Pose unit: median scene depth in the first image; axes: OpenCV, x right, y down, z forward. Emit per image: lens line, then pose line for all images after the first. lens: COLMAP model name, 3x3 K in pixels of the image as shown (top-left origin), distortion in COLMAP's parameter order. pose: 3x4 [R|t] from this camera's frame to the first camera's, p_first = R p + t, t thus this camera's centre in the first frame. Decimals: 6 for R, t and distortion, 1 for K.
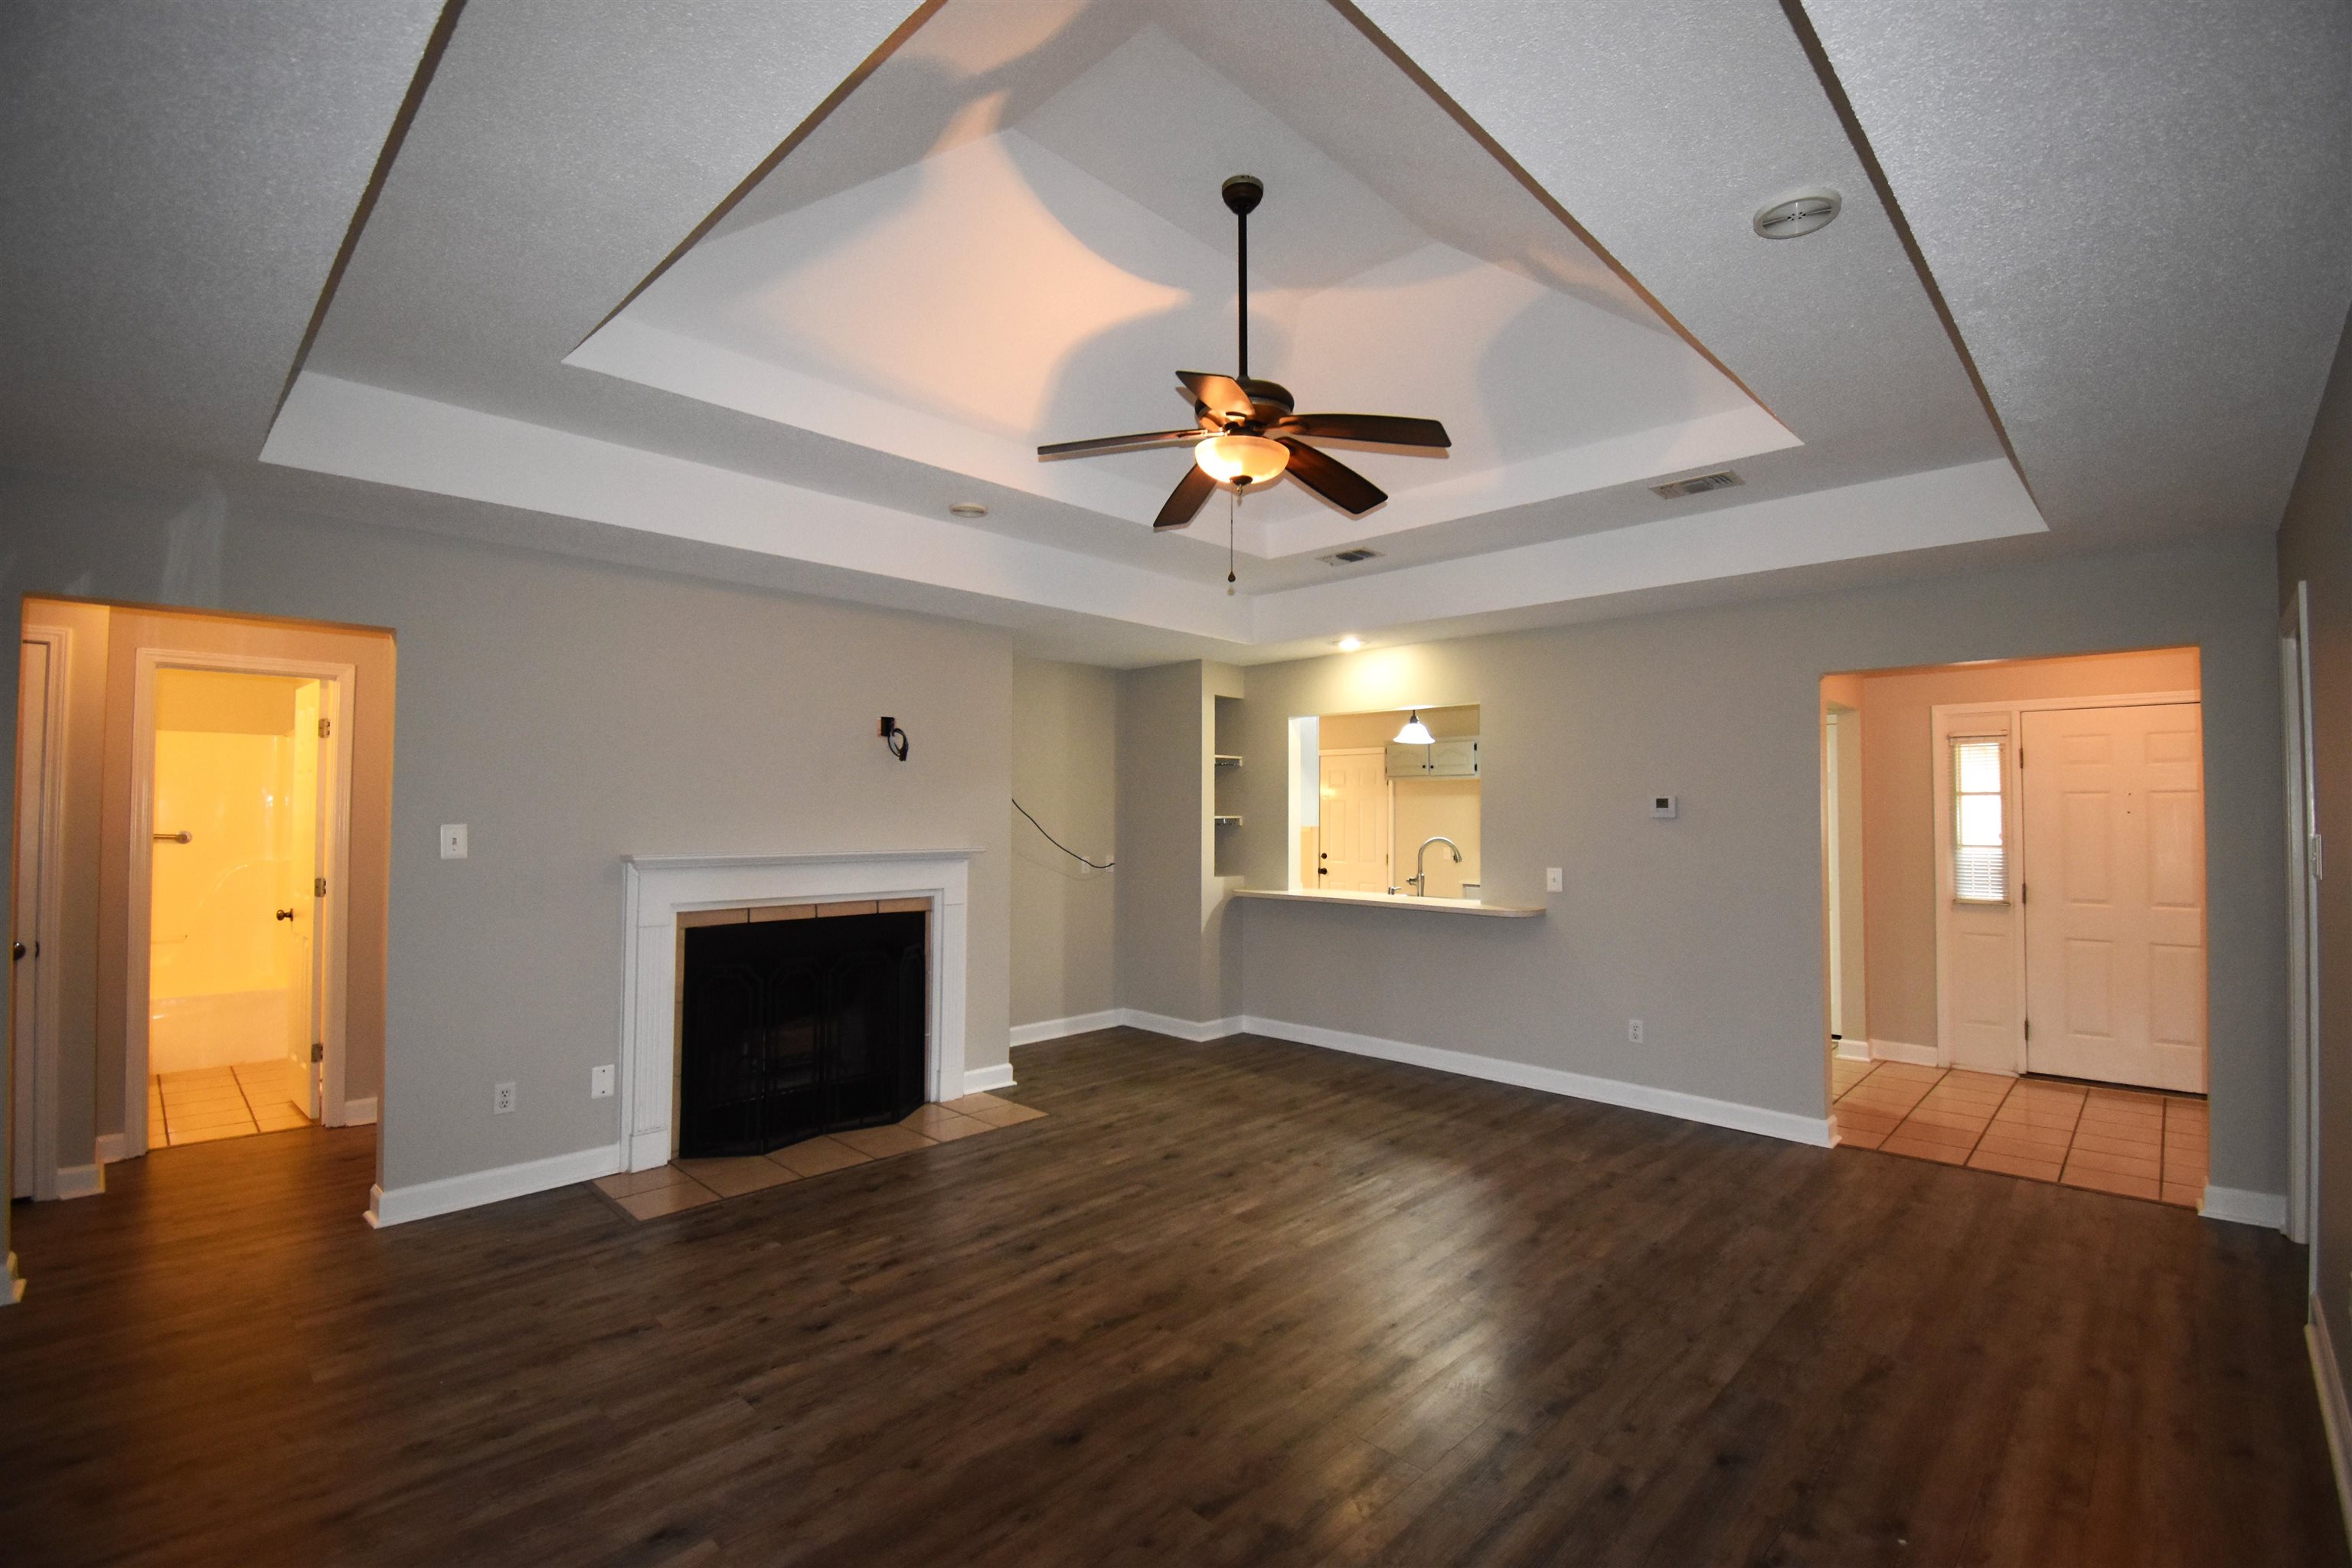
lens RADIAL K [[1050.0, 0, 1176.0], [0, 1050.0, 784.0], [0, 0, 1]] dist [0.000248, -0.000053]
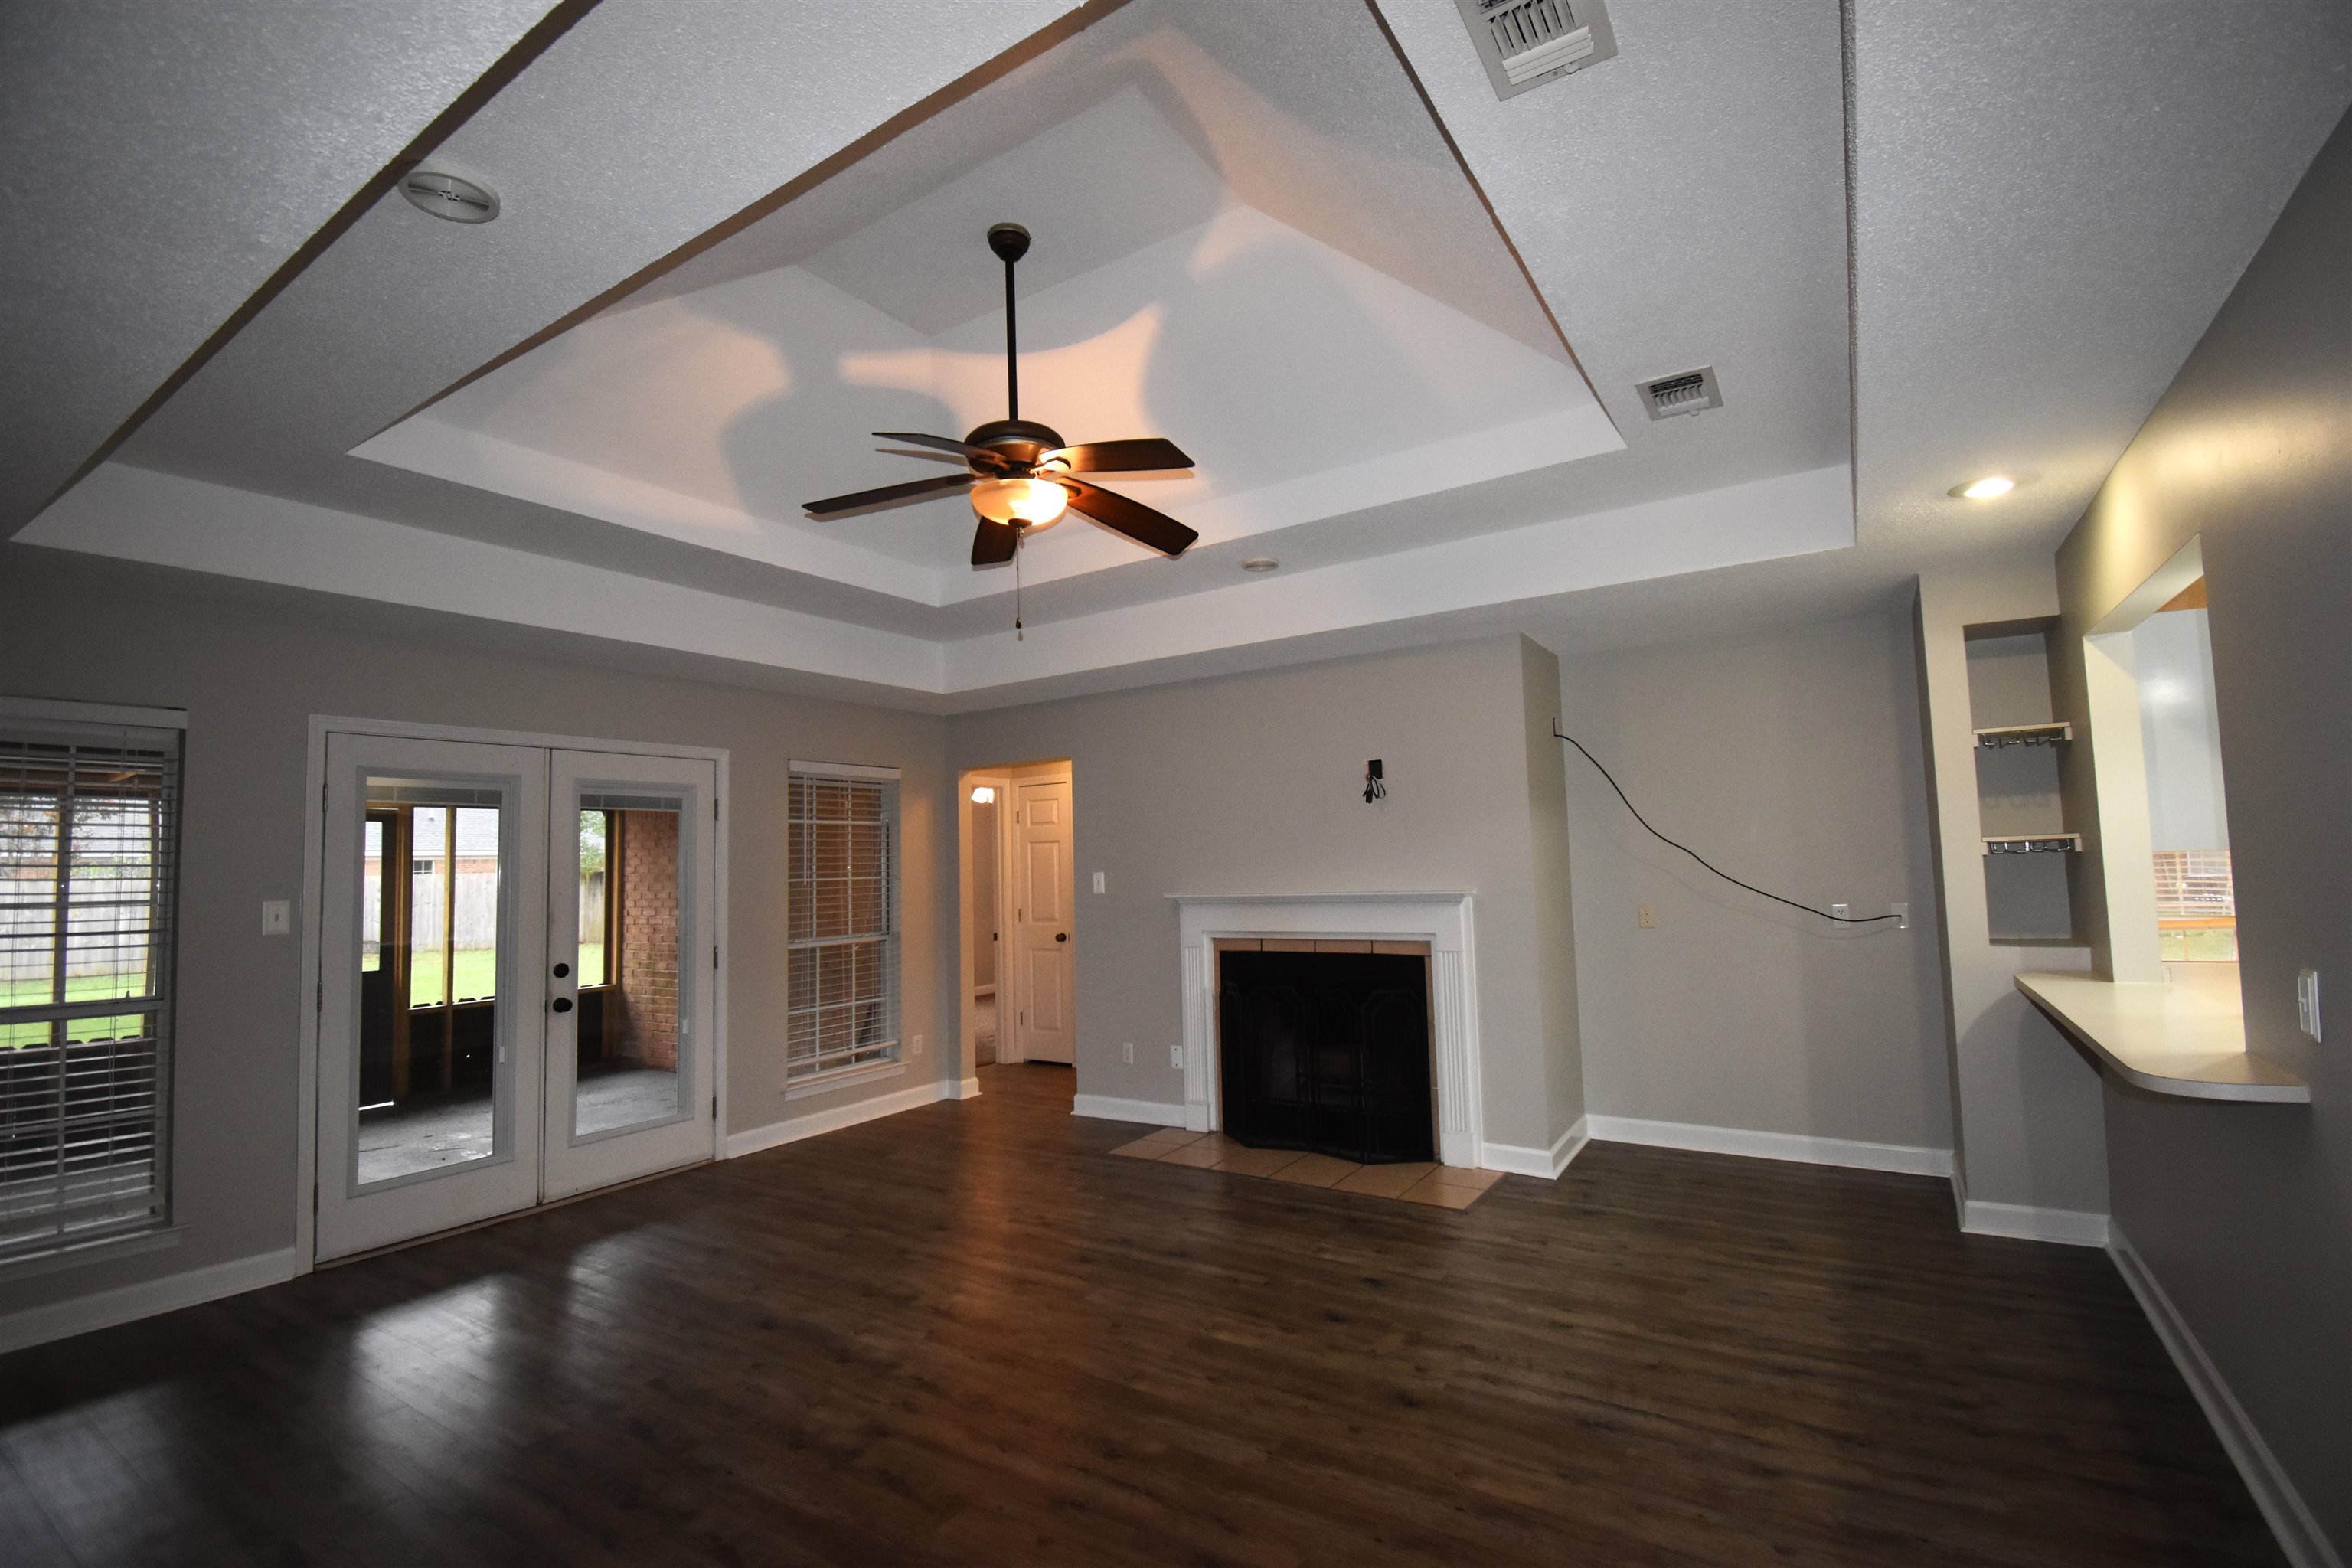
lens RADIAL K [[1027.0, 0, 1177.3], [0, 1027.0, 786.5], [0, 0, 1]] dist [0.017956, -0.027342]
pose [[0.188731, -0.084950, -0.978348, 0.745468], [0.059354, 0.995417, -0.074983, 0.027993], [0.980234, -0.043917, 0.192908, 0.698117]]
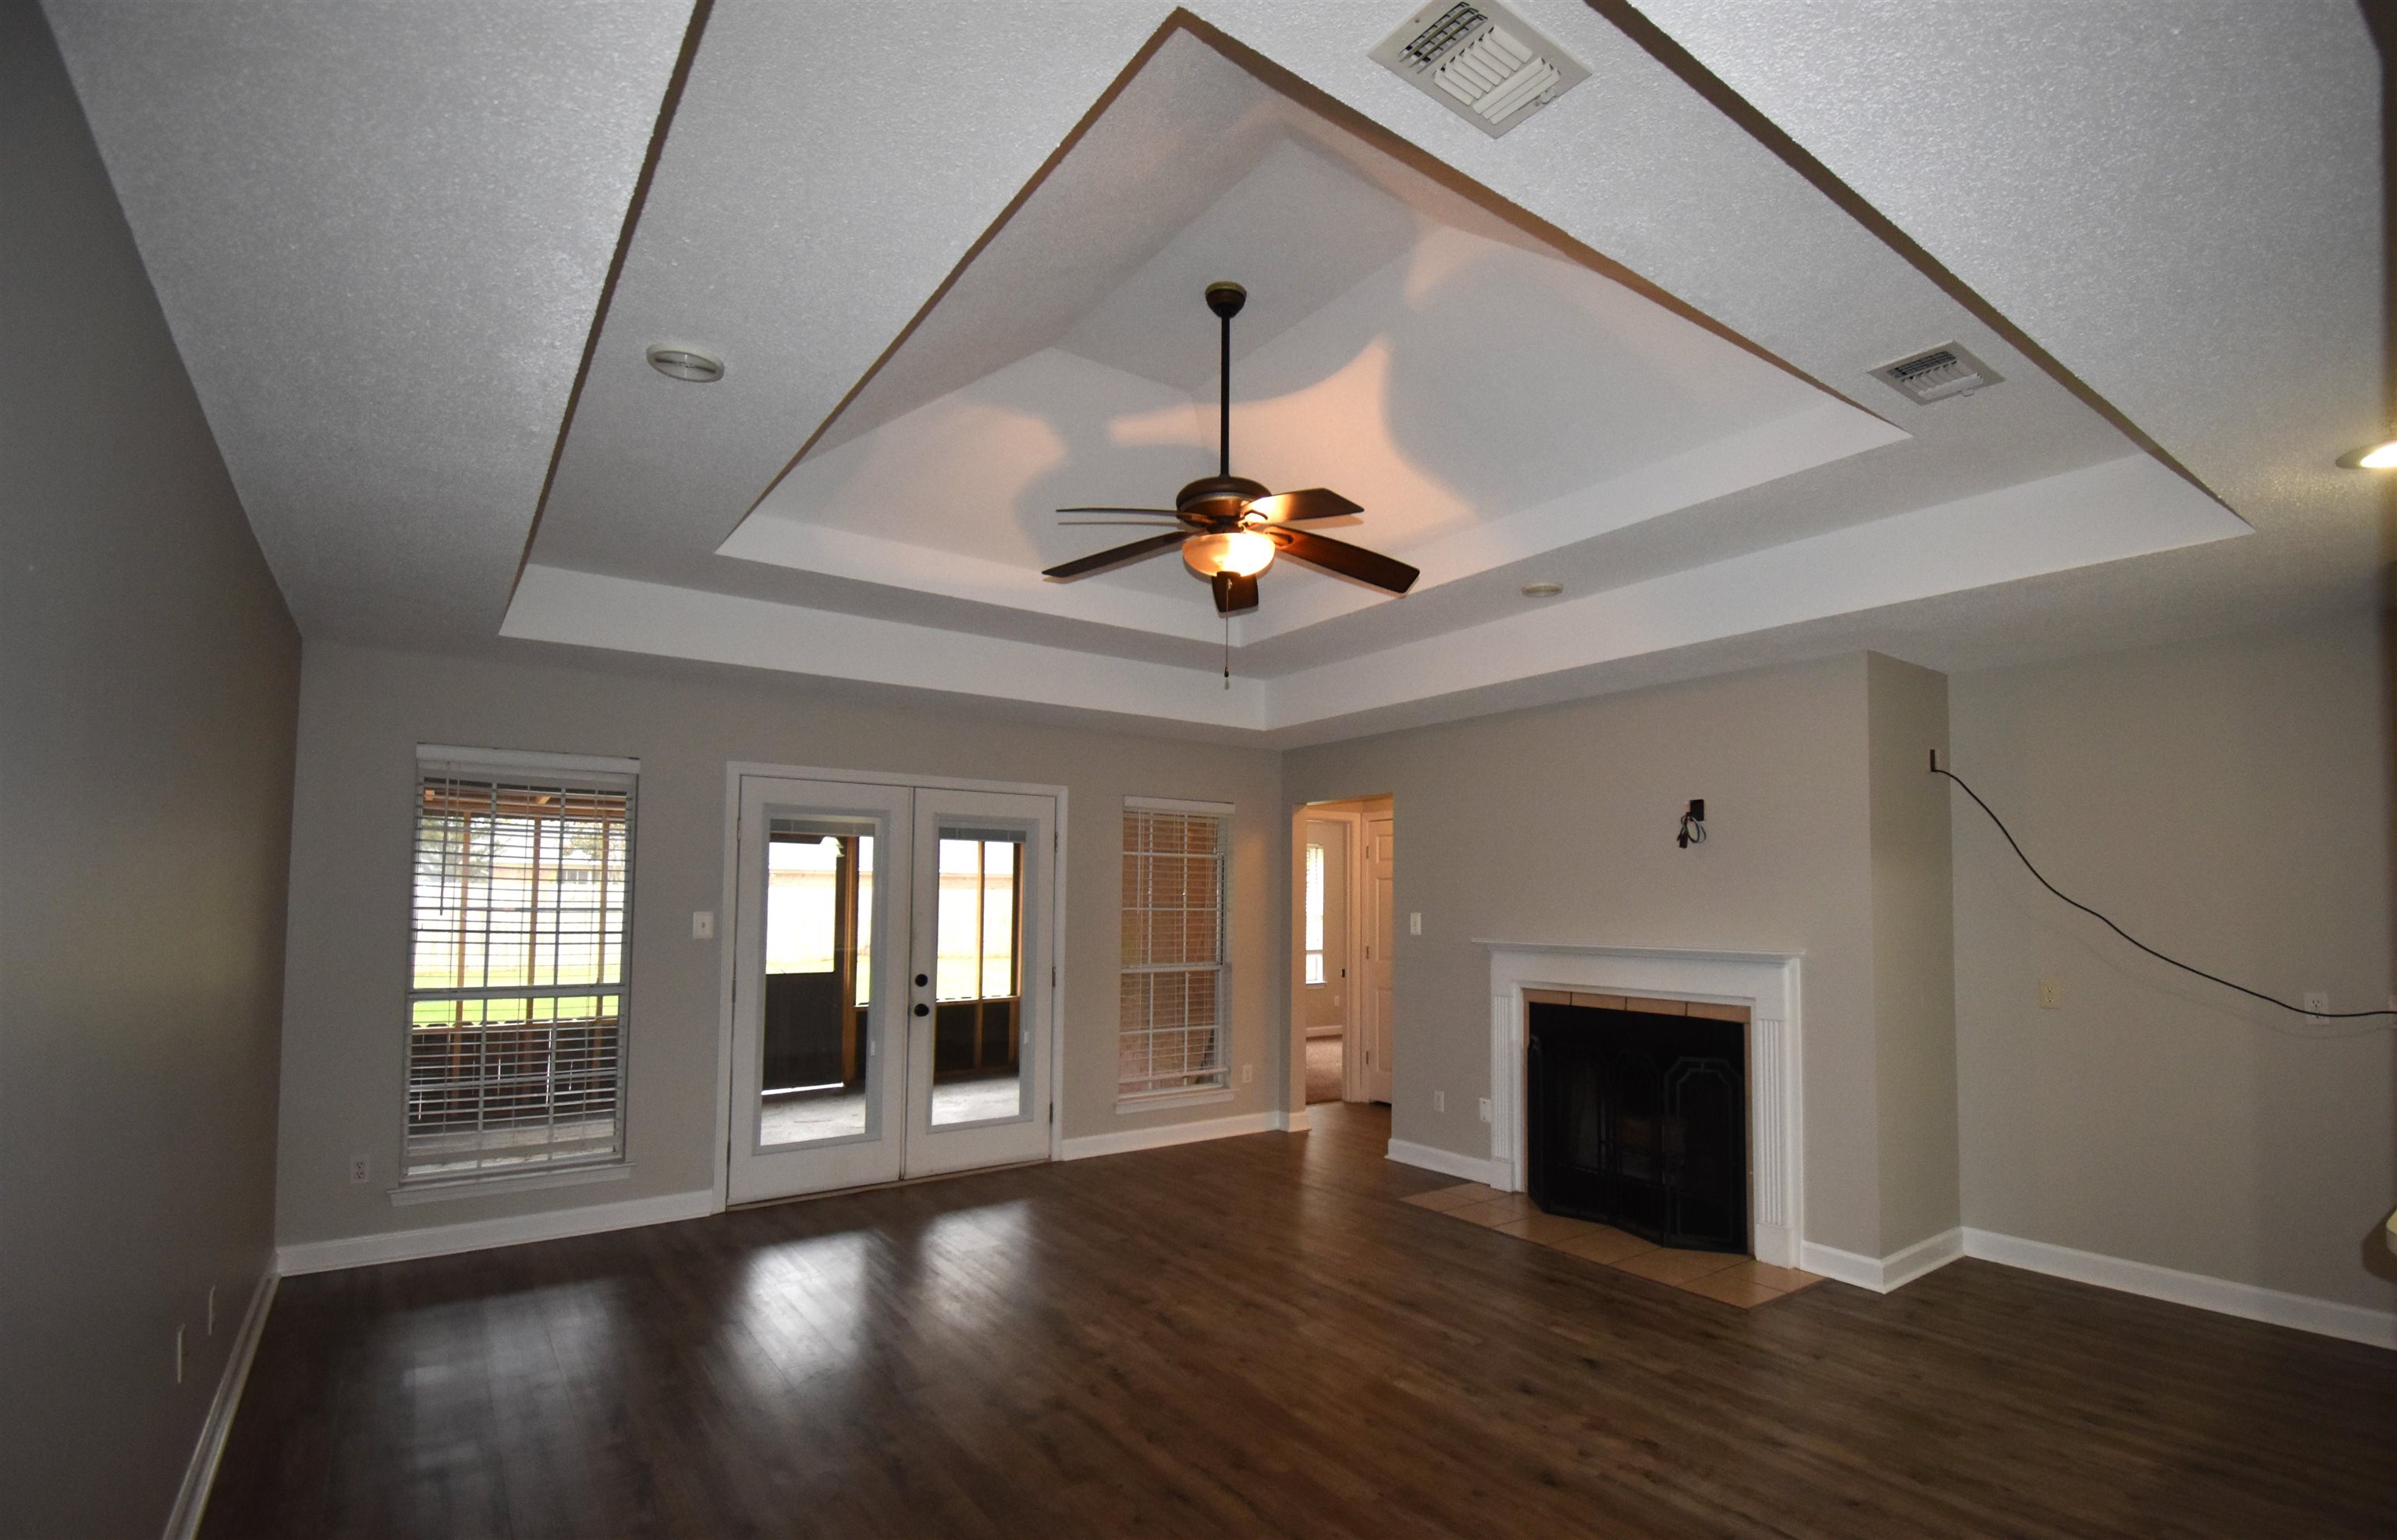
lens RADIAL K [[1099.2, 0, 1266.7], [0, 1099.2, 843.8], [0, 0, 1]] dist [0.020305, -0.028781]
pose [[-0.152481, -0.057813, -0.986614, 0.805289], [0.021659, 0.997852, -0.061818, 0.027751], [0.988069, -0.030795, -0.150901, 0.876067]]
